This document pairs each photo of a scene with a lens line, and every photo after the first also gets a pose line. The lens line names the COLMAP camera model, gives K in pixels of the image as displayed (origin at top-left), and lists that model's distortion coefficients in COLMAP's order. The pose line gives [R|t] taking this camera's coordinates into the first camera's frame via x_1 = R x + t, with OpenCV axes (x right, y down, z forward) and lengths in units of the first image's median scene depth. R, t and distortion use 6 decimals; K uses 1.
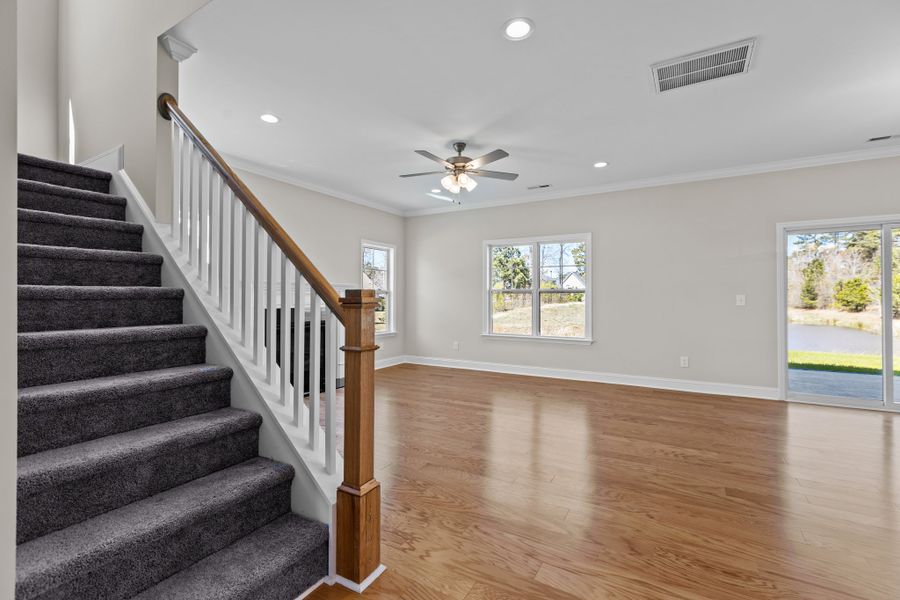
lens RADIAL K [[405.3, 0, 449.8], [0, 405.3, 291.4], [0, 0, 1]] dist [-0.001087, -0.000469]
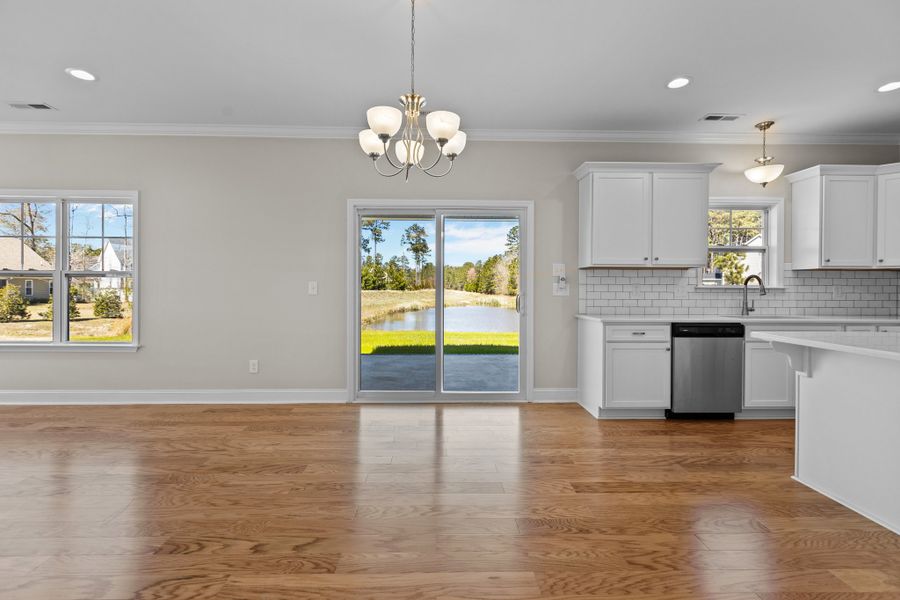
lens RADIAL K [[405.3, 0, 449.8], [0, 405.3, 291.4], [0, 0, 1]] dist [-0.001087, -0.000469]
pose [[0.848359, -0.001469, 0.529419, 0.500838], [-0.013462, 0.999613, 0.024347, 0.004409], [-0.529250, -0.027782, 0.848011, 0.140746]]
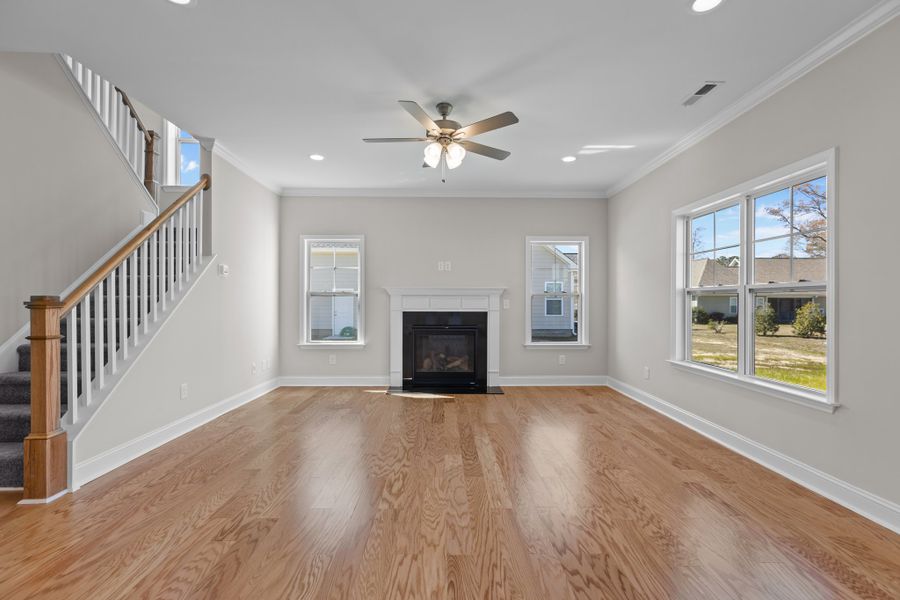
lens RADIAL K [[400.9, 0, 446.4], [0, 400.9, 299.0], [0, 0, 1]] dist [0.000479, -0.000267]
pose [[0.513097, -0.007845, -0.858295, 0.575188], [0.013761, 0.999905, -0.000913, 0.009224], [0.858220, -0.011342, 0.513156, 0.504636]]
